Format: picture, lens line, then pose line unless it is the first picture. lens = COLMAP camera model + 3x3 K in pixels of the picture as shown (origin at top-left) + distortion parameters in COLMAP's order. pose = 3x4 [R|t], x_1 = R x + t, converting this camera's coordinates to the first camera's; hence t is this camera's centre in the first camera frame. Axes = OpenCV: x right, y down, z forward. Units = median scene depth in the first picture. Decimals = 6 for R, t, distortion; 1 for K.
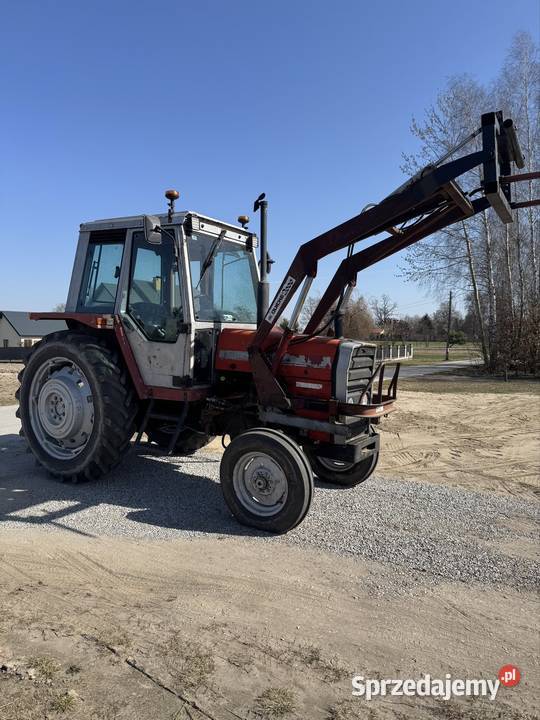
lens RADIAL K [[510.5, 0, 273.3], [0, 510.5, 362.2], [0, 0, 1]] dist [0.054330, -0.063483]
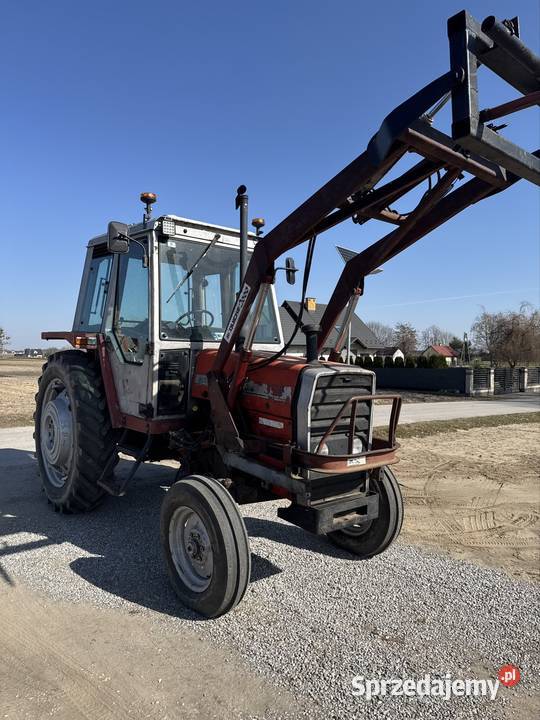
lens RADIAL K [[509.1, 0, 270.0], [0, 509.1, 360.0], [0, 0, 1]] dist [0.070780, -0.106054]
pose [[0.944547, 0.010399, -0.328211, 0.297659], [-0.024312, 0.998970, -0.038315, -0.018694], [0.327475, 0.044170, 0.943827, 0.250714]]
